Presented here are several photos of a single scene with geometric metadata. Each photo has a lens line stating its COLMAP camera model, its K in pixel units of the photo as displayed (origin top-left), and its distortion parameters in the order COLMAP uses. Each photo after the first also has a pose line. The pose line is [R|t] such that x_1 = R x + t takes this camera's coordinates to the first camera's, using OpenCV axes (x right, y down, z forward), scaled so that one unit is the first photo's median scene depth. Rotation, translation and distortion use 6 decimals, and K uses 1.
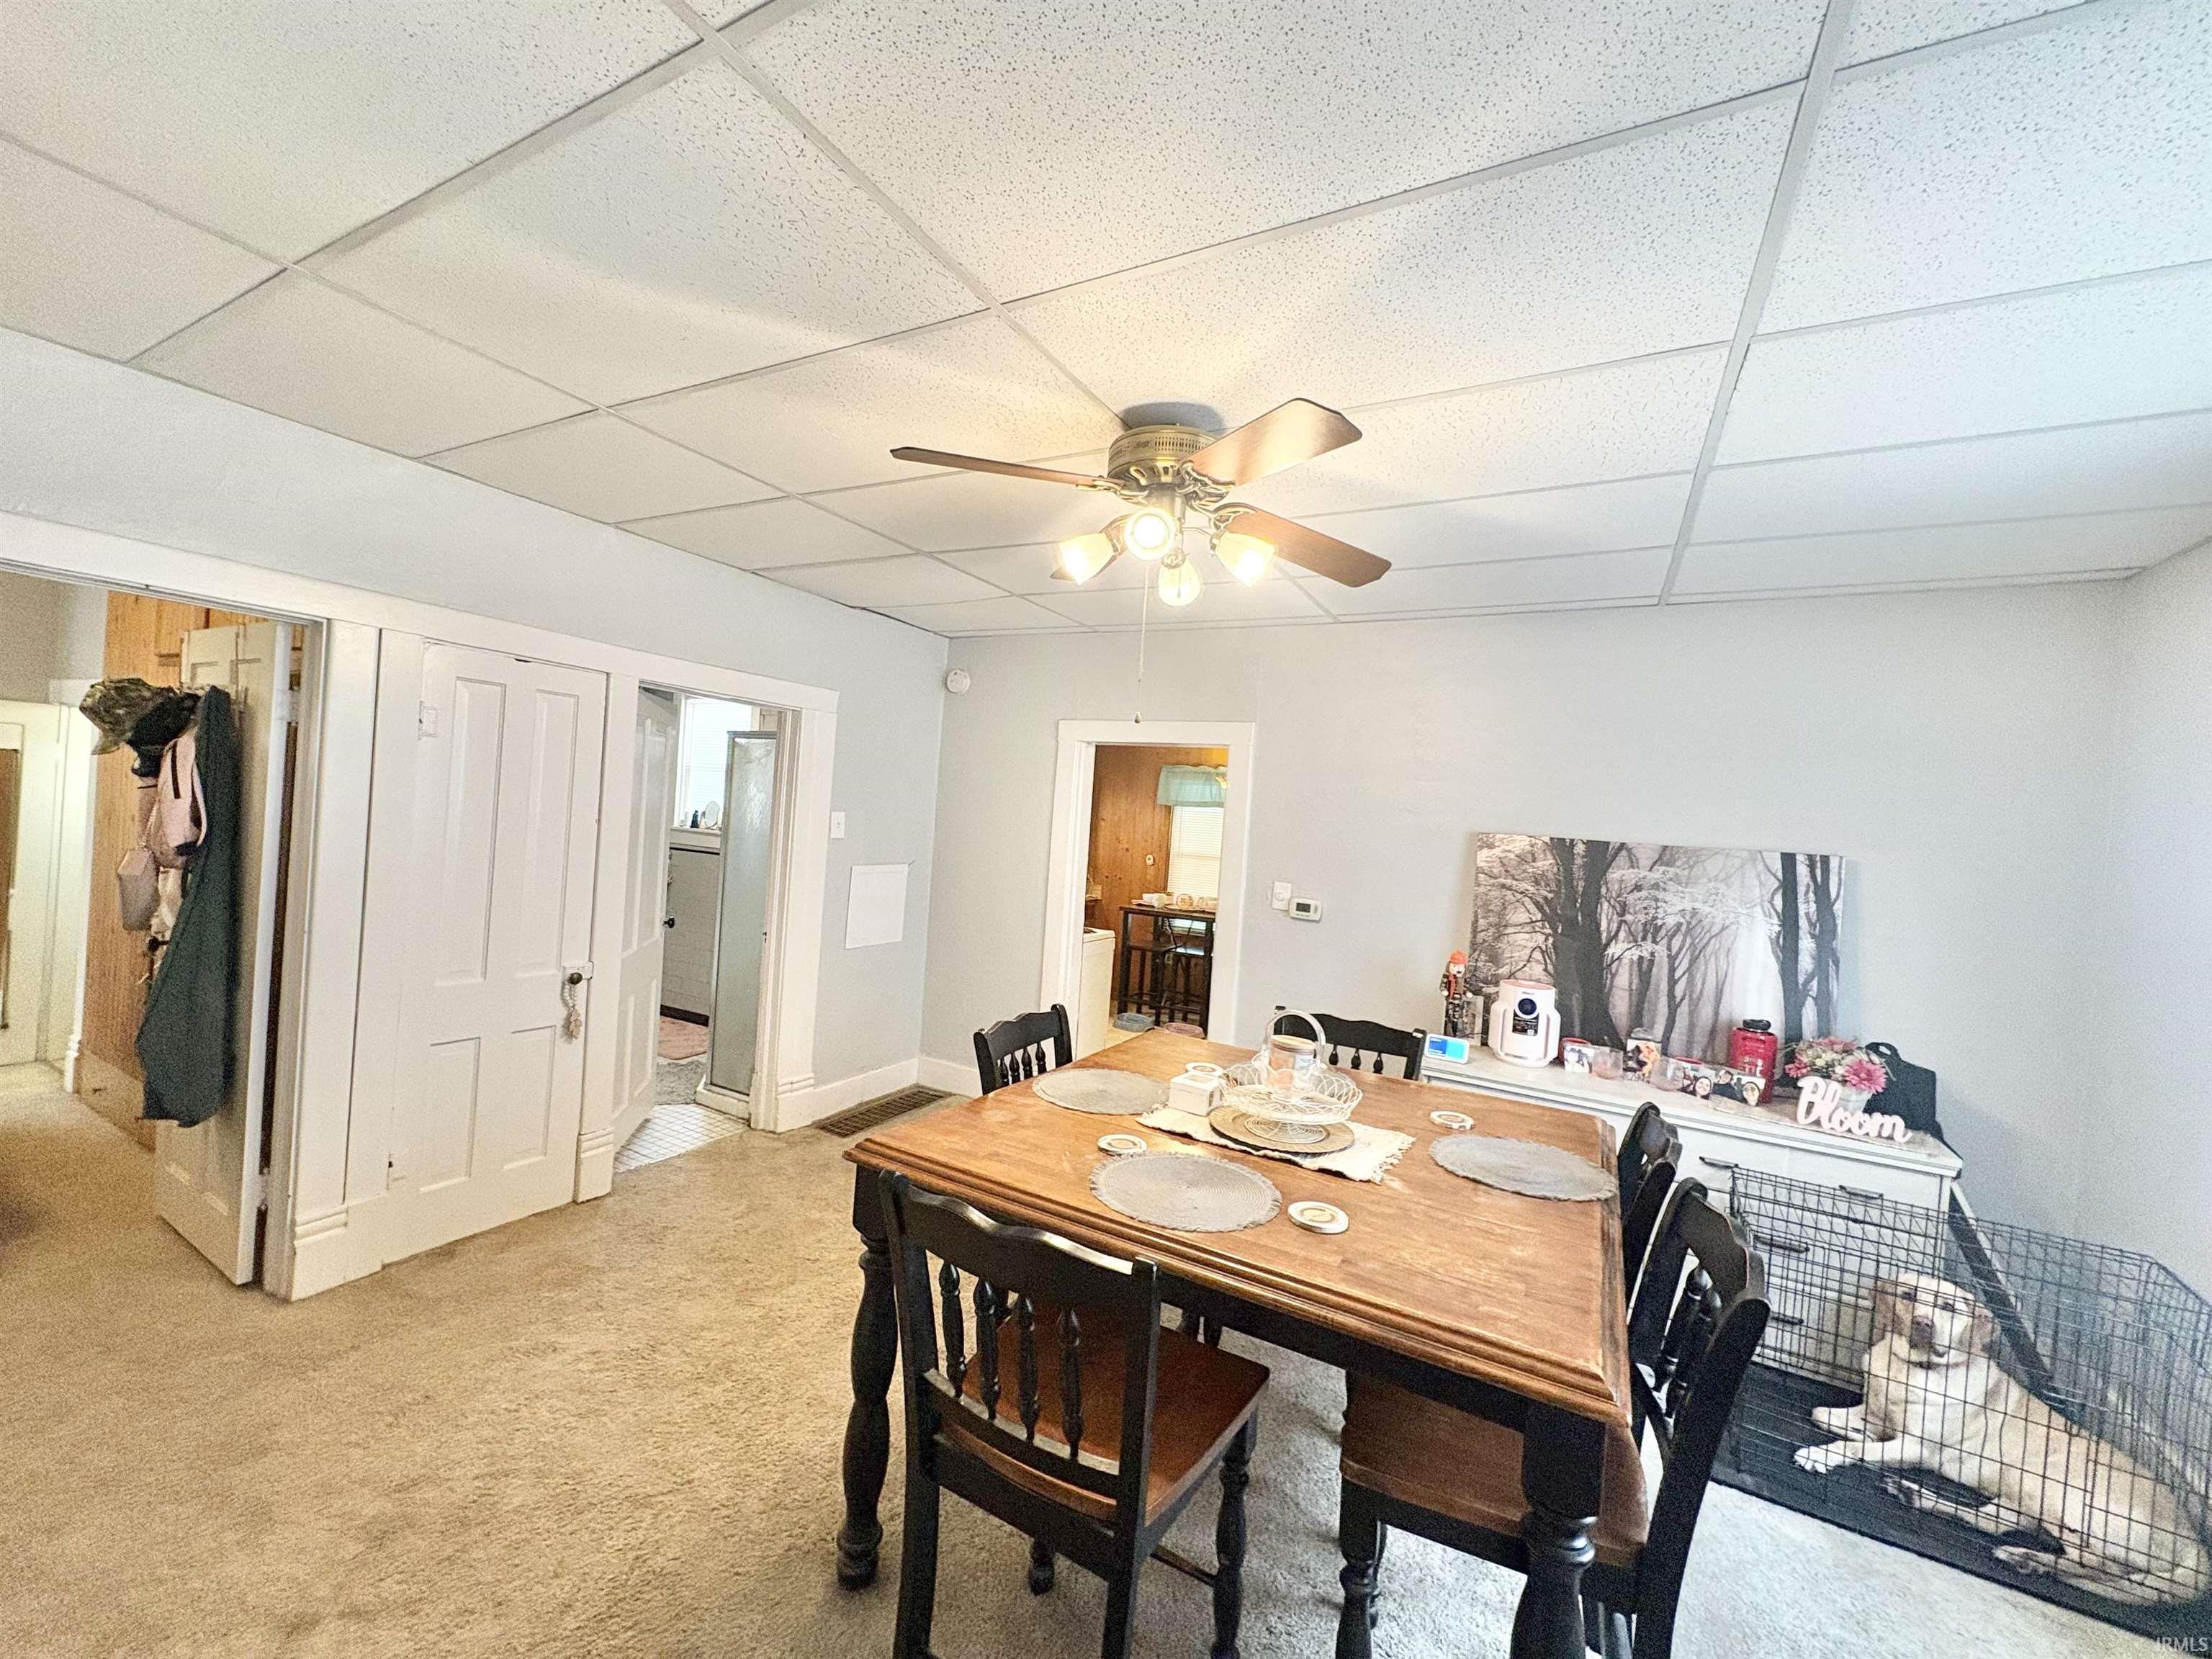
lens RADIAL K [[871.5, 0, 1108.5], [0, 871.5, 824.6], [0, 0, 1]] dist [-0.003671, 0.000180]
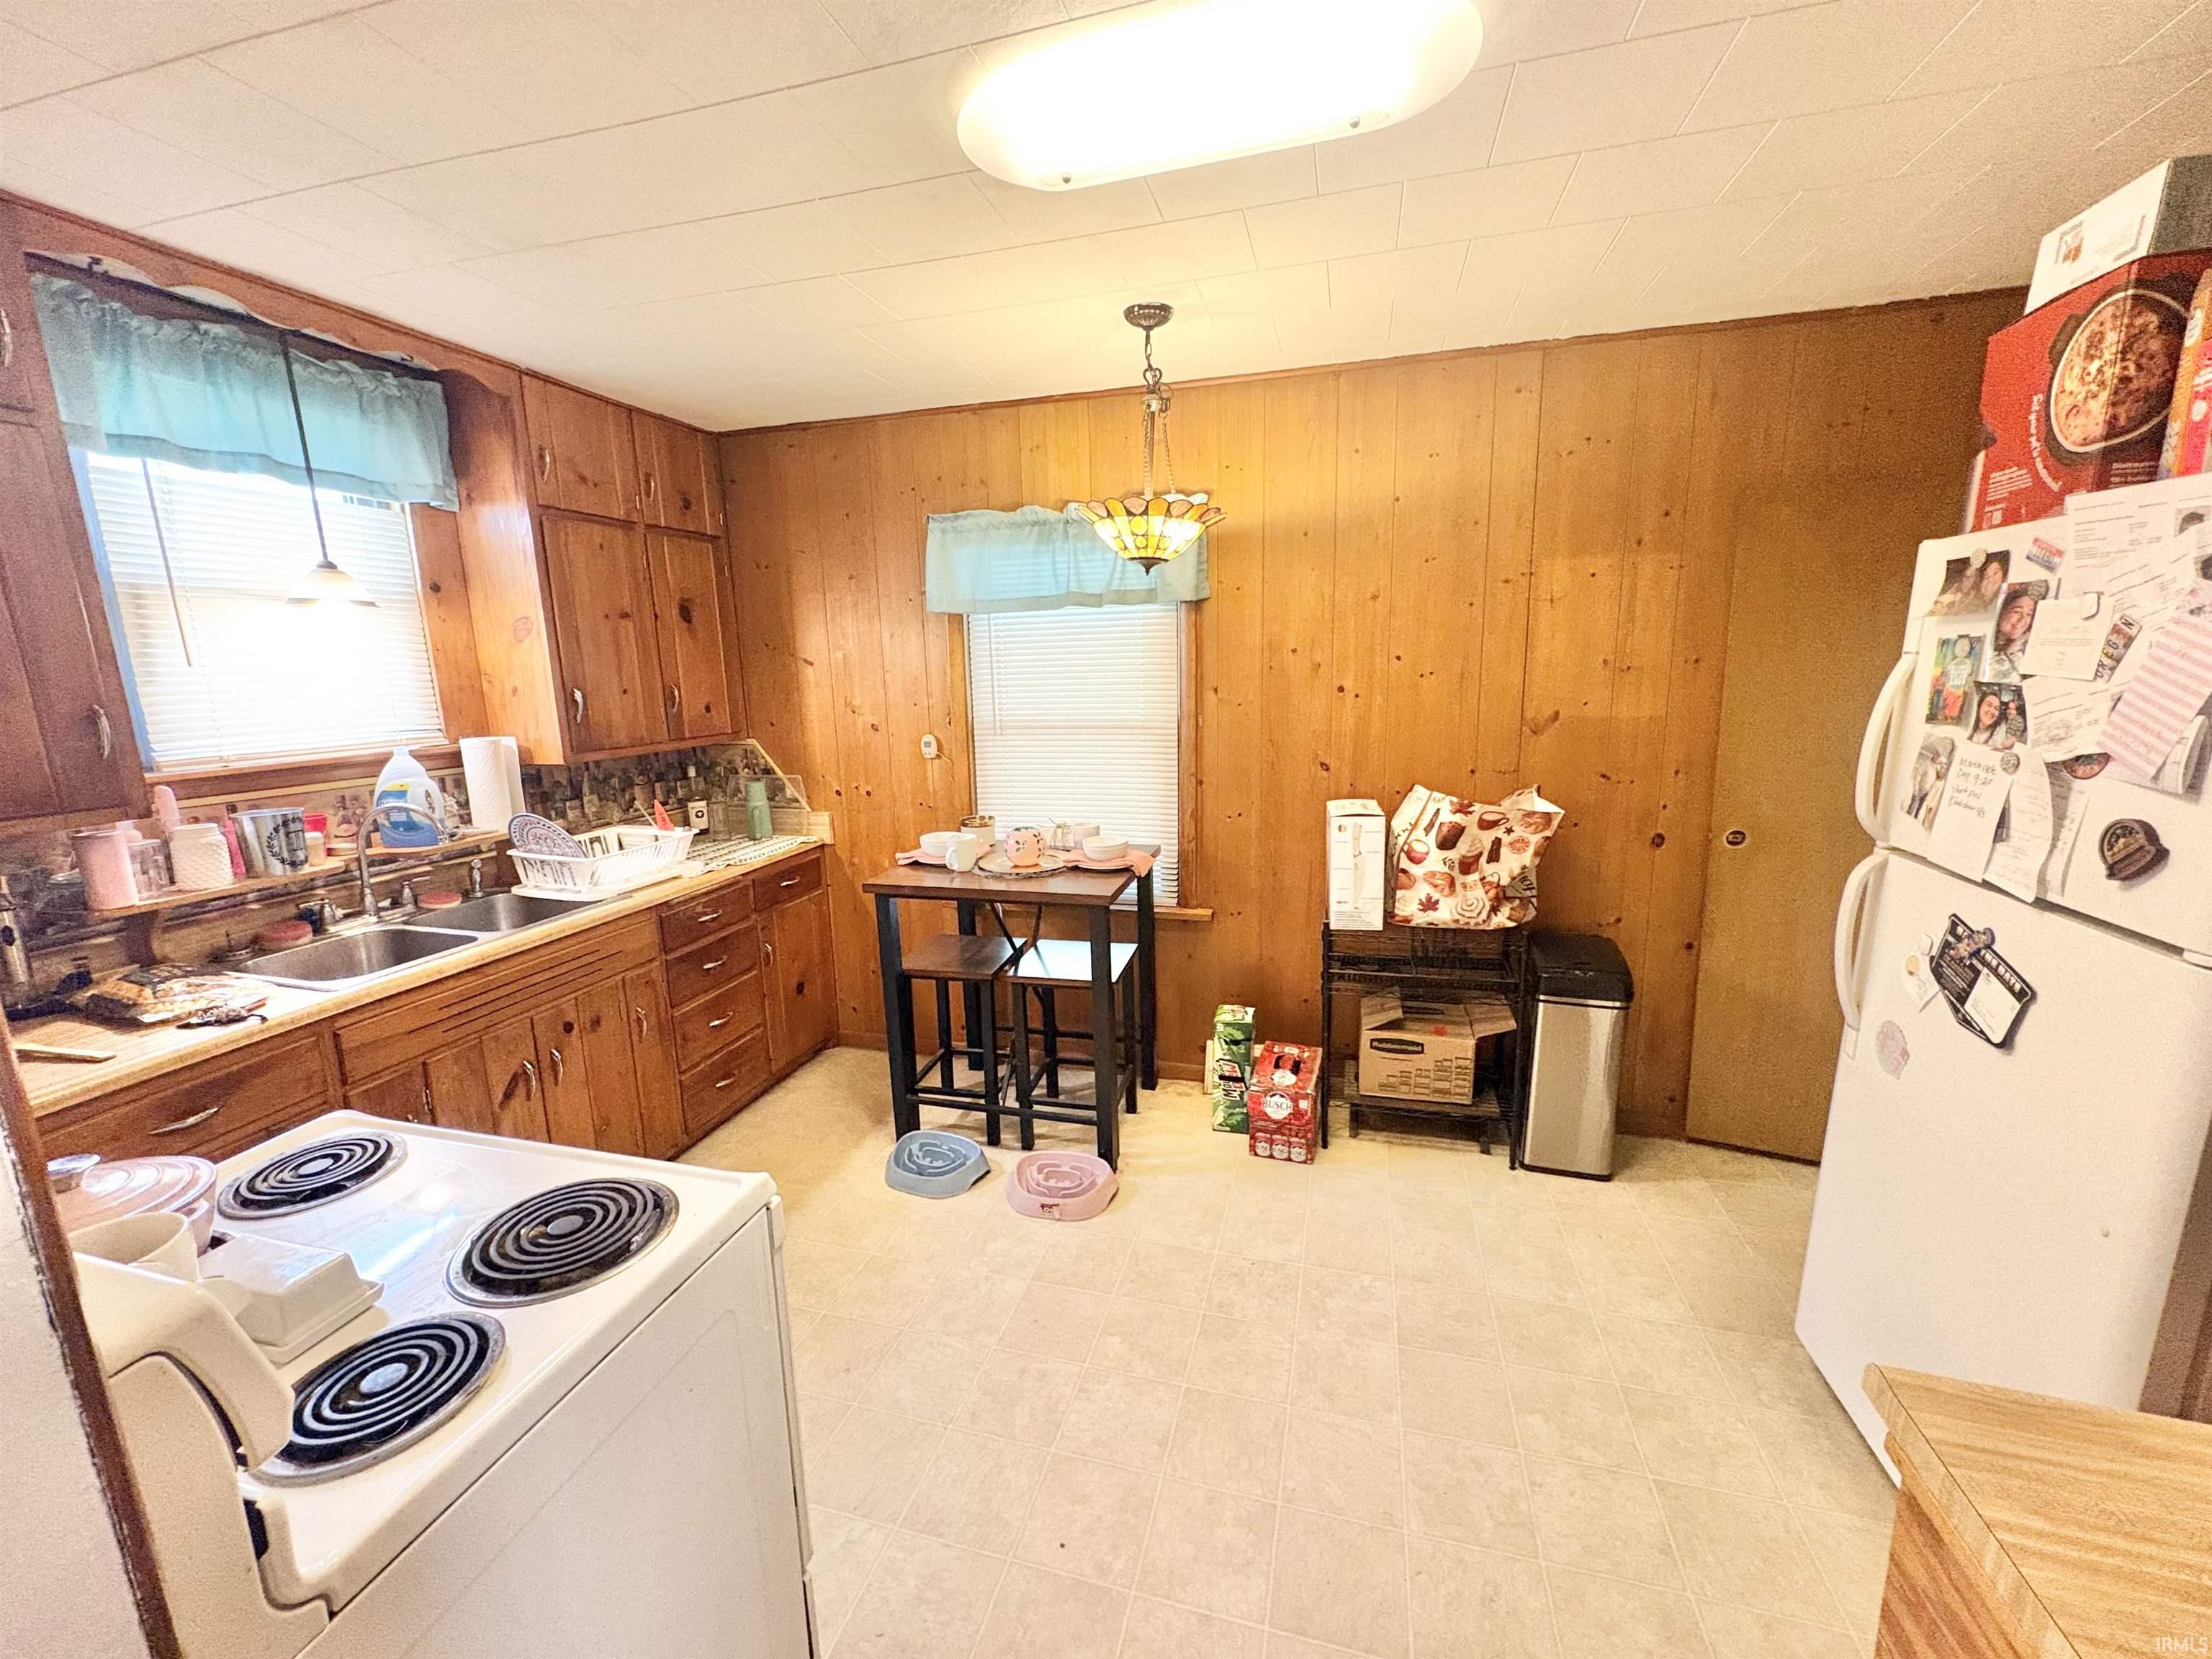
lens RADIAL K [[871.5, 0, 1105.6], [0, 871.5, 826.0], [0, 0, 1]] dist [-0.003671, 0.000180]
pose [[0.966835, -0.136650, 0.215772, 0.034048], [0.095799, 0.977178, 0.189596, 0.005752], [-0.236756, -0.162637, 0.957860, 0.565454]]
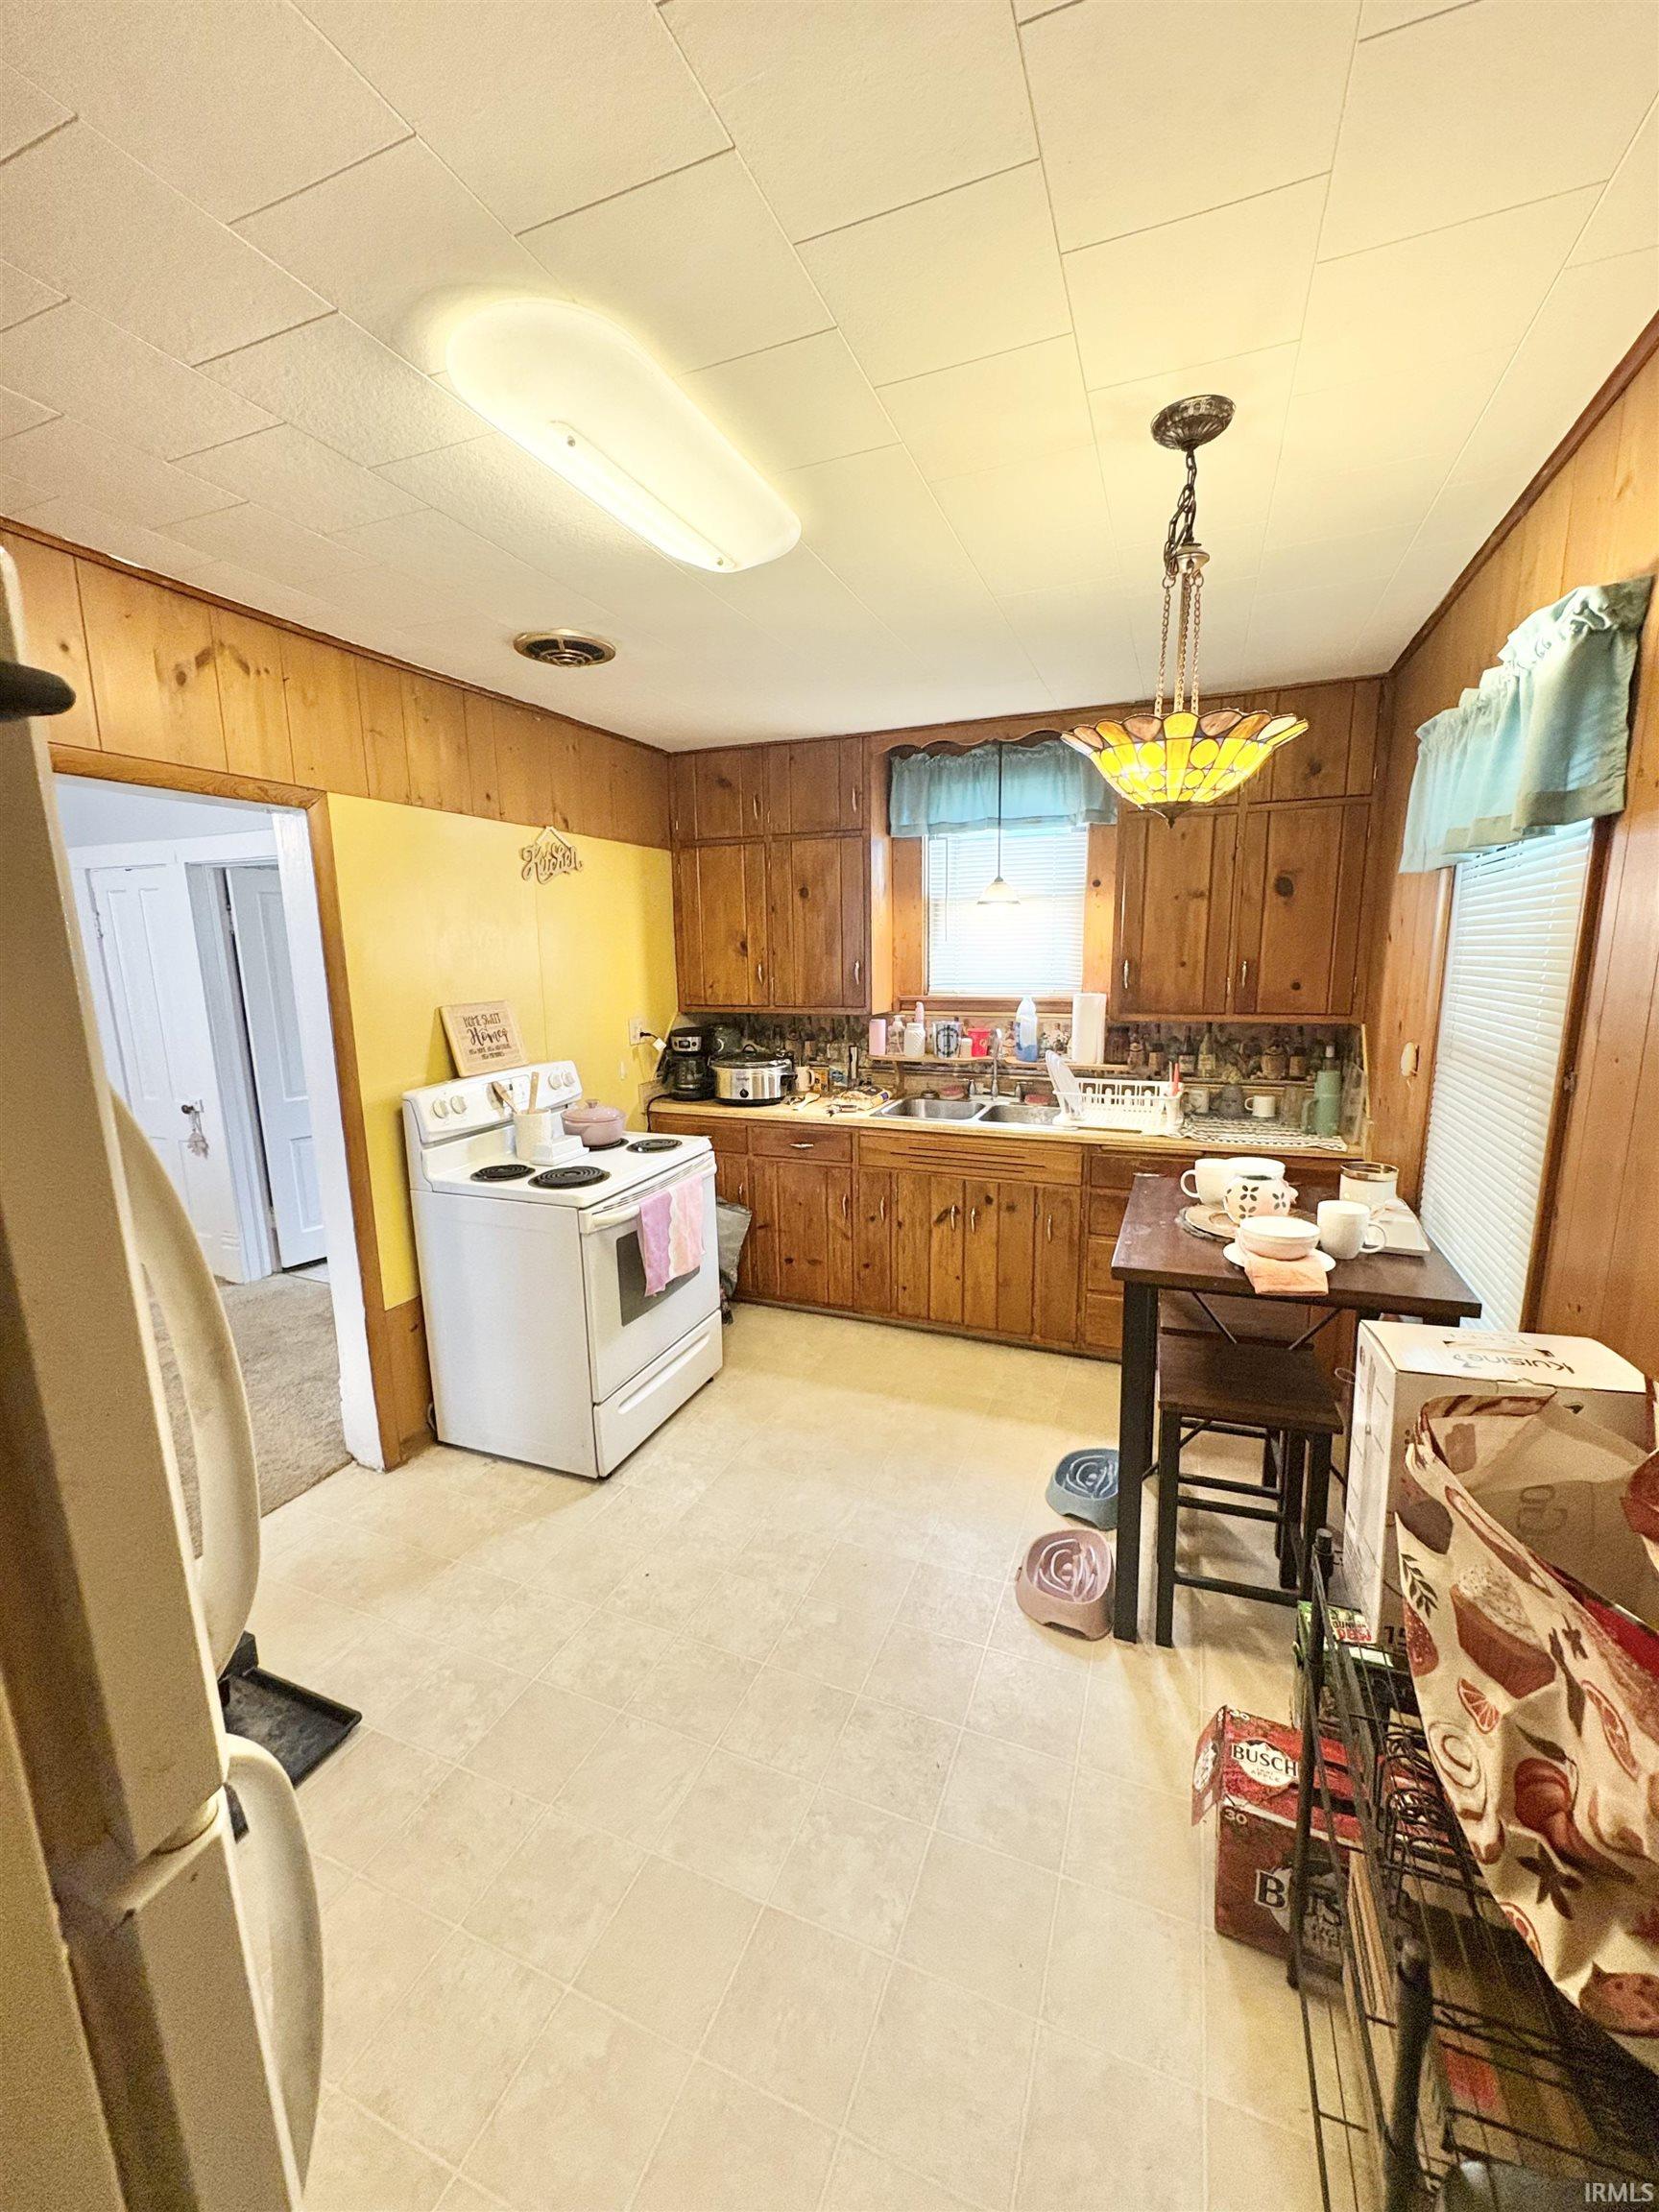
lens RADIAL K [[871.5, 0, 834.0], [0, 871.5, 1113.8], [0, 0, 1]] dist [-0.003671, 0.000180]
pose [[0.122310, 0.113839, -0.985942, 0.321617], [0.017111, 0.993011, 0.116778, 0.020016], [0.992344, -0.031154, 0.119507, 0.764603]]
